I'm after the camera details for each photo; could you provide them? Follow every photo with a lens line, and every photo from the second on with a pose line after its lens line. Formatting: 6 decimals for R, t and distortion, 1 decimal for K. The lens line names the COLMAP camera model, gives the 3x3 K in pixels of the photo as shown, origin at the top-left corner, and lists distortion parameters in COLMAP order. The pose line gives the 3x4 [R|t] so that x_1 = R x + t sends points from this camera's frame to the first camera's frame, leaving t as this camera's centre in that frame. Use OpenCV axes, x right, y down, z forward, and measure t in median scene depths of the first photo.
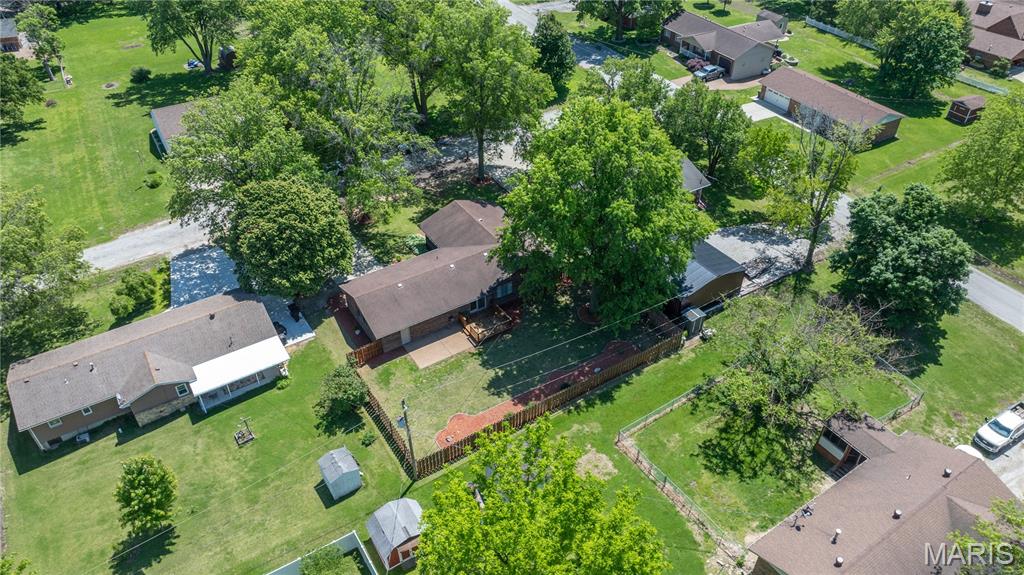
lens RADIAL K [[719.4, 0, 514.2], [0, 719.4, 282.4], [0, 0, 1]] dist [-0.030197, 0.027846]
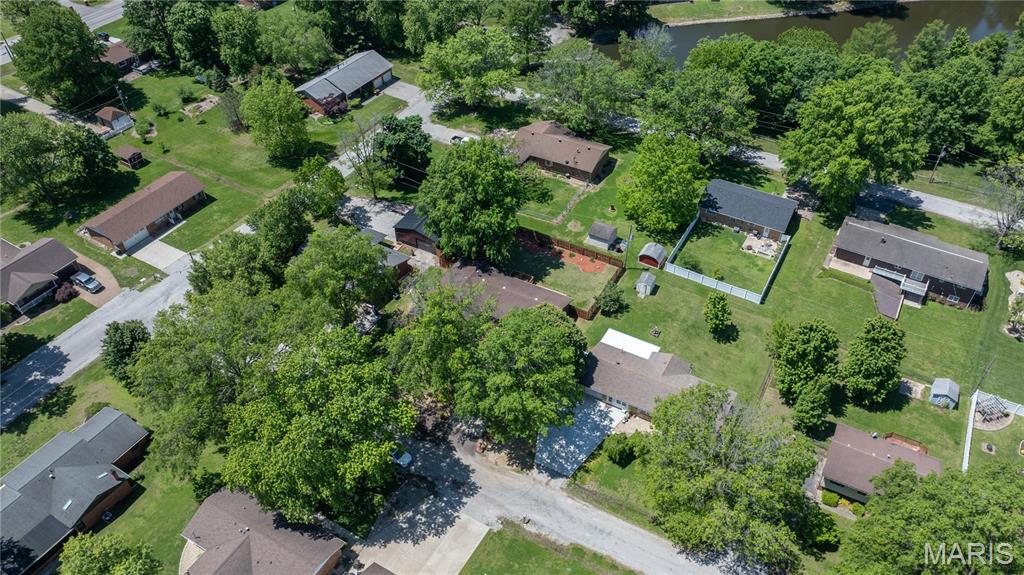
lens RADIAL K [[769.7, 0, 525.2], [0, 769.7, 291.8], [0, 0, 1]] dist [-0.017363, -0.000658]
pose [[-0.481632, -0.595238, 0.643213, -1.212528], [0.540474, 0.376008, 0.752665, -1.279338], [-0.689868, 0.710148, 0.140613, 0.736685]]
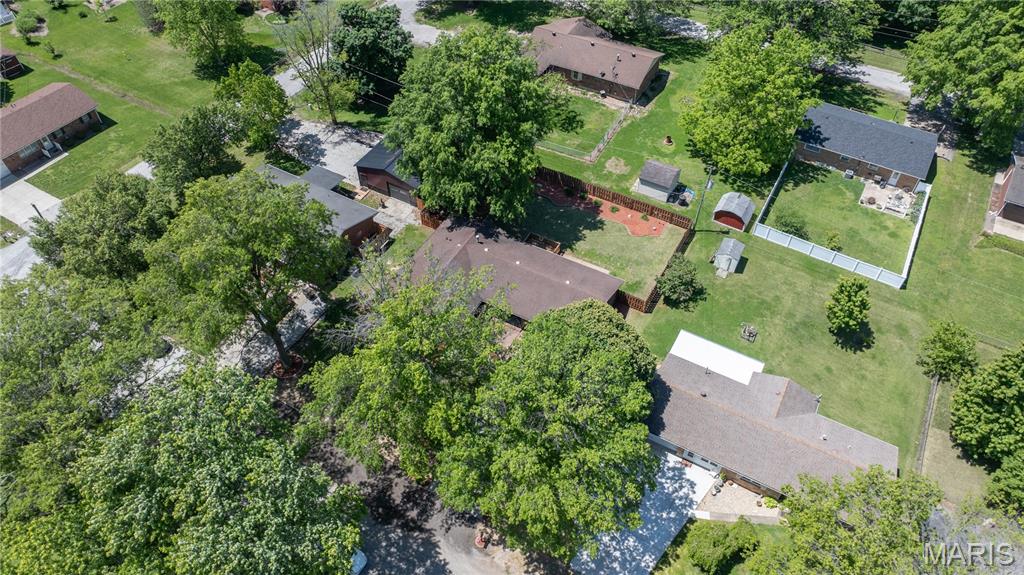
lens RADIAL K [[719.4, 0, 514.2], [0, 719.4, 282.4], [0, 0, 1]] dist [-0.030197, 0.027846]
pose [[-0.470508, -0.656513, 0.589587, -0.716429], [0.542558, 0.311692, 0.780051, -0.828814], [-0.695883, 0.686905, 0.209542, 0.807911]]
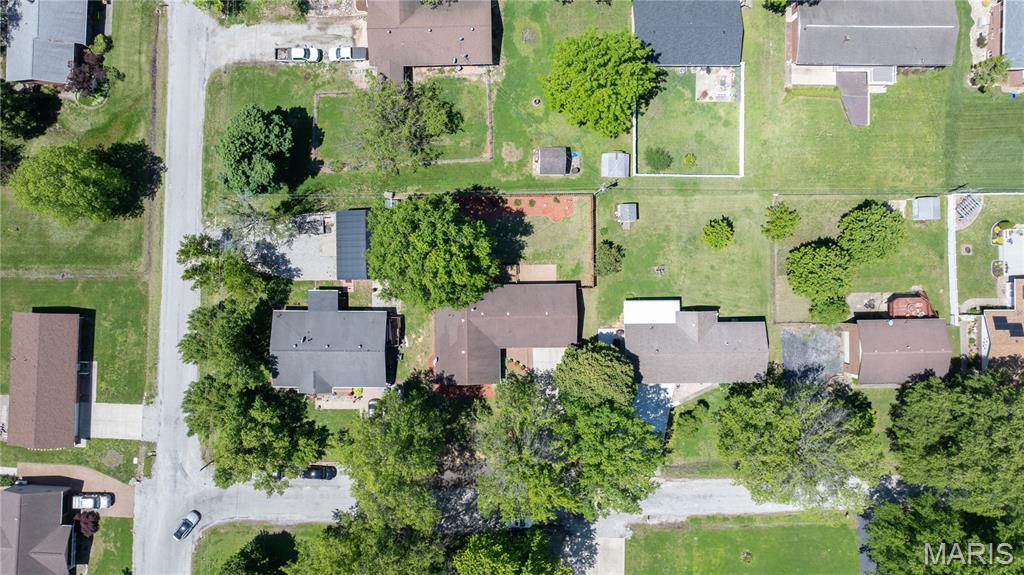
lens RADIAL K [[719.4, 0, 514.2], [0, 719.4, 282.4], [0, 0, 1]] dist [-0.030197, 0.027846]
pose [[-0.845826, -0.533455, 0.002170, -0.068017], [0.330400, -0.520667, 0.787236, -1.156399], [-0.418826, 0.666582, 0.616647, 0.035081]]
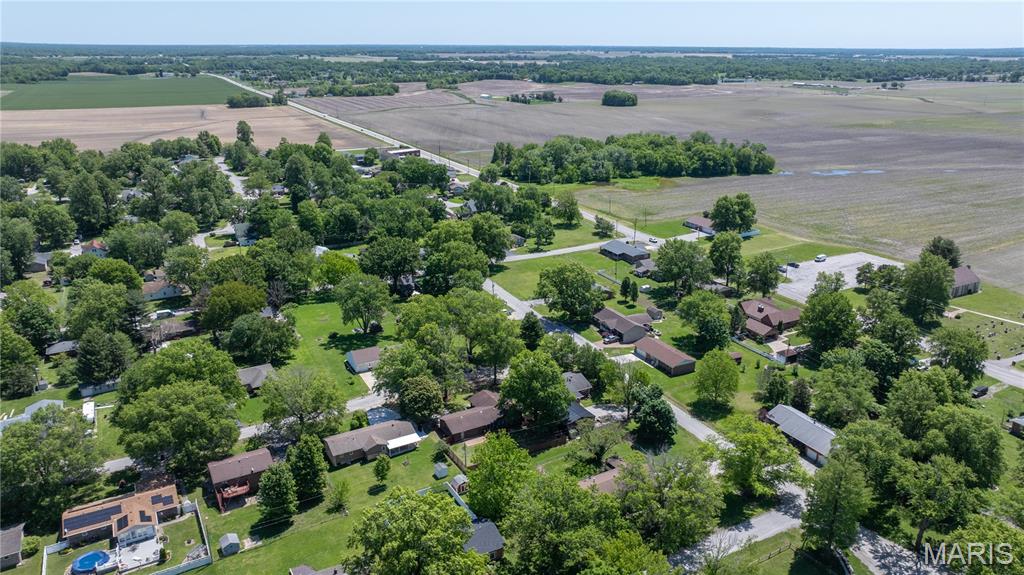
lens RADIAL K [[719.4, 0, 514.2], [0, 719.4, 282.4], [0, 0, 1]] dist [-0.030197, 0.027846]
pose [[0.998932, 0.014252, -0.043960, 0.143440], [-0.028229, 0.941334, -0.336293, 0.411542], [0.036588, 0.337175, 0.940731, -1.623333]]
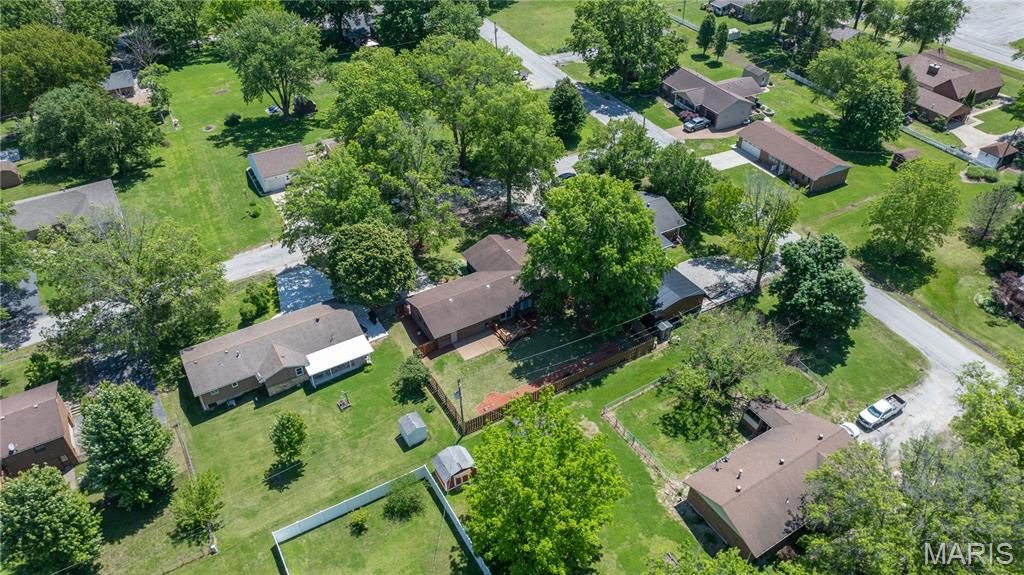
lens RADIAL K [[719.4, 0, 514.2], [0, 719.4, 282.4], [0, 0, 1]] dist [-0.030197, 0.027846]
pose [[0.999506, 0.019606, -0.024547, -0.002978], [-0.019602, 0.999808, 0.000407, -0.031881], [0.024551, 0.000074, 0.999699, -0.368107]]
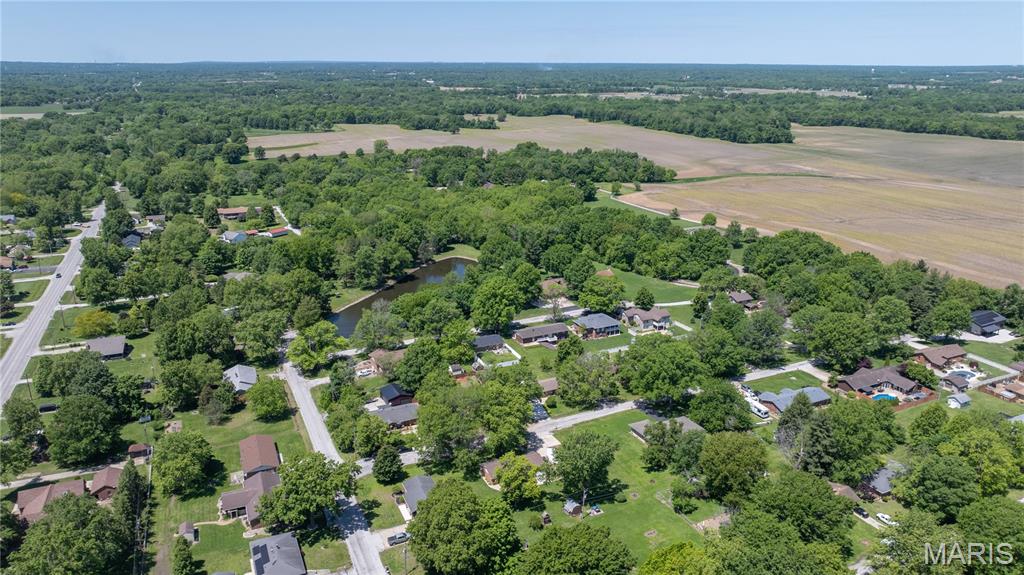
lens RADIAL K [[719.4, 0, 514.2], [0, 719.4, 282.4], [0, 0, 1]] dist [-0.030197, 0.027846]
pose [[-0.994221, -0.039540, 0.099806, -0.689754], [0.059846, 0.567696, 0.821060, -3.289992], [-0.089124, 0.822288, -0.562049, 2.570714]]
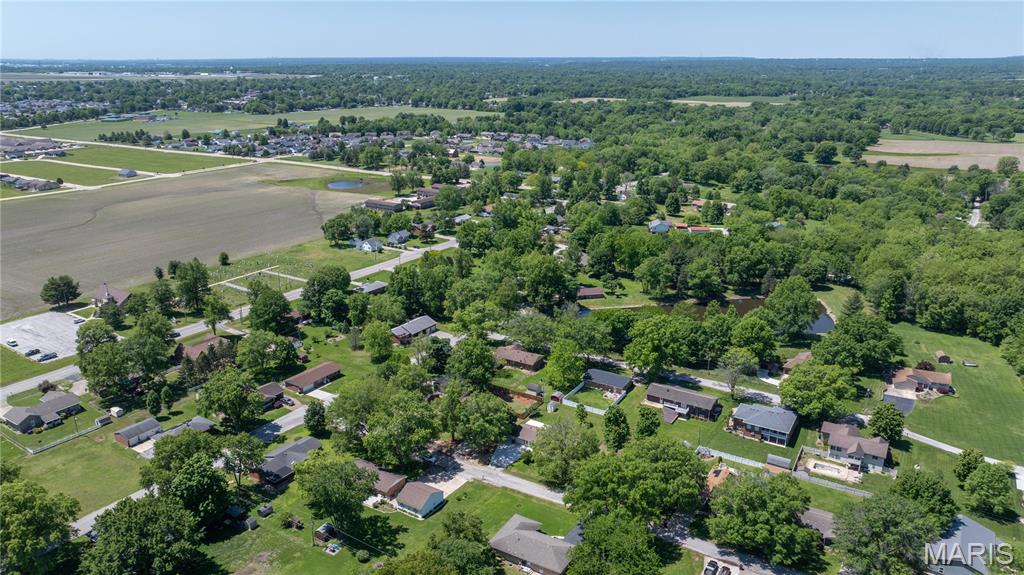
lens RADIAL K [[719.4, 0, 514.2], [0, 719.4, 282.4], [0, 0, 1]] dist [-0.030197, 0.027846]
pose [[-0.439966, -0.274678, 0.854975, -2.923929], [0.556883, 0.663449, 0.499716, -2.035612], [-0.704494, 0.695979, -0.138931, 0.973974]]
